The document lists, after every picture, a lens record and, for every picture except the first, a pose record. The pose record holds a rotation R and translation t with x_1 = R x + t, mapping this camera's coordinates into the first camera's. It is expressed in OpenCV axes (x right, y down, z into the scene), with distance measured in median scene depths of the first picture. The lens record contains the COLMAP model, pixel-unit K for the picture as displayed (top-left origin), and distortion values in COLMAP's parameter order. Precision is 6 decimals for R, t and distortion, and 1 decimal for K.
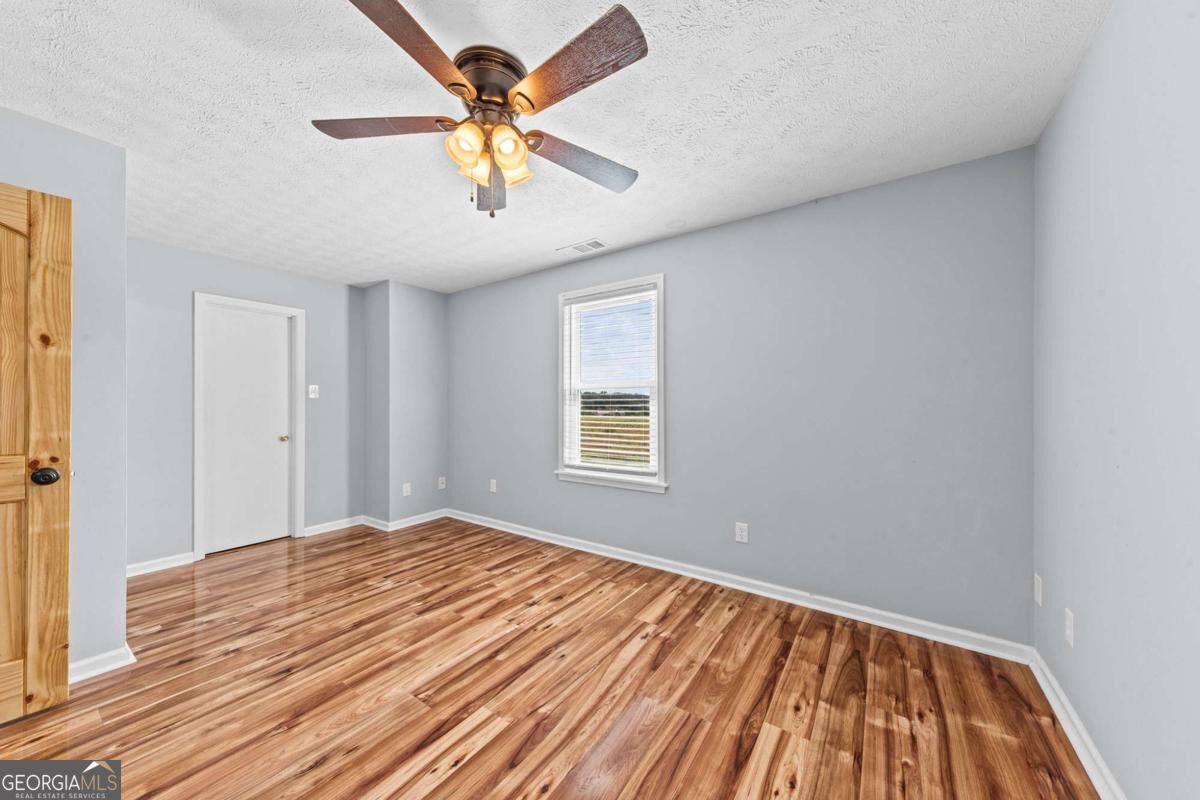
lens RADIAL K [[407.3, 0, 600.0], [0, 407.3, 400.0], [0, 0, 1]] dist [0.013066, -0.003982]
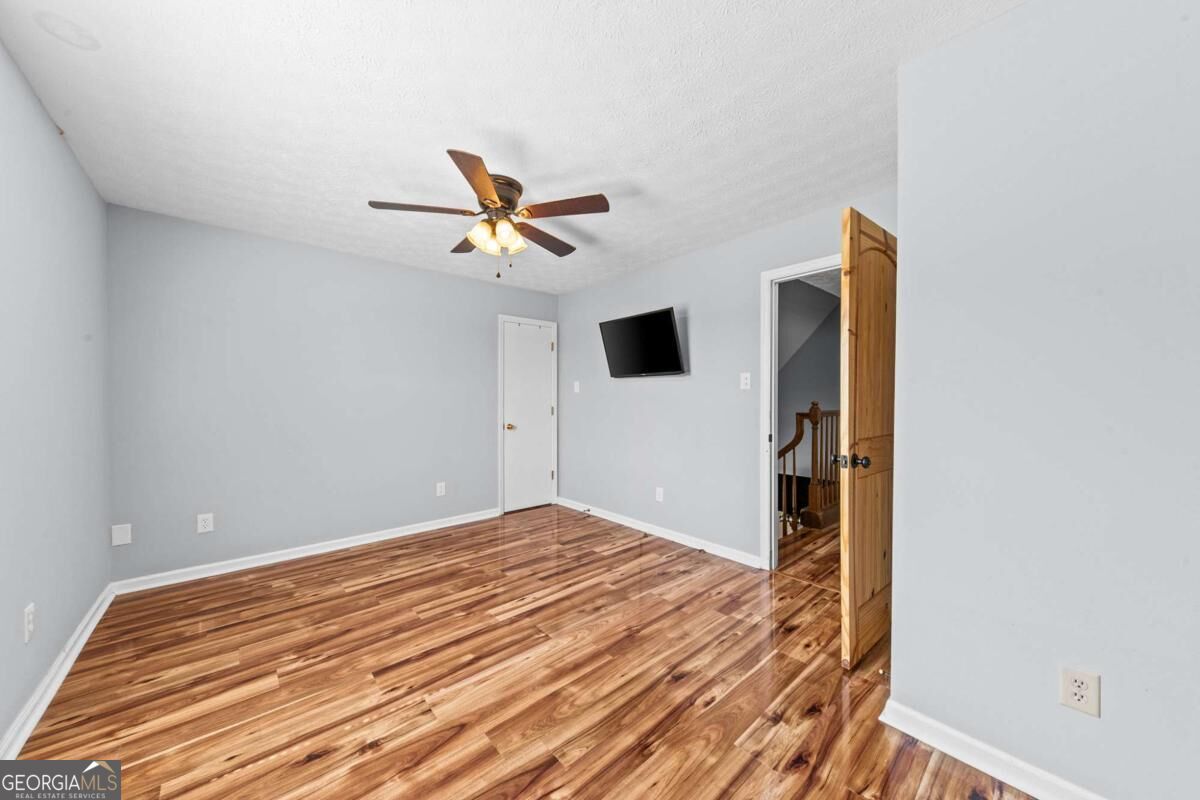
lens RADIAL K [[407.3, 0, 600.0], [0, 407.3, 400.0], [0, 0, 1]] dist [0.013066, -0.003982]
pose [[-0.971112, 0.001581, 0.238620, -0.779969], [-0.000899, 0.999947, -0.010285, 0.023849], [-0.238623, -0.010203, -0.971059, 1.879698]]
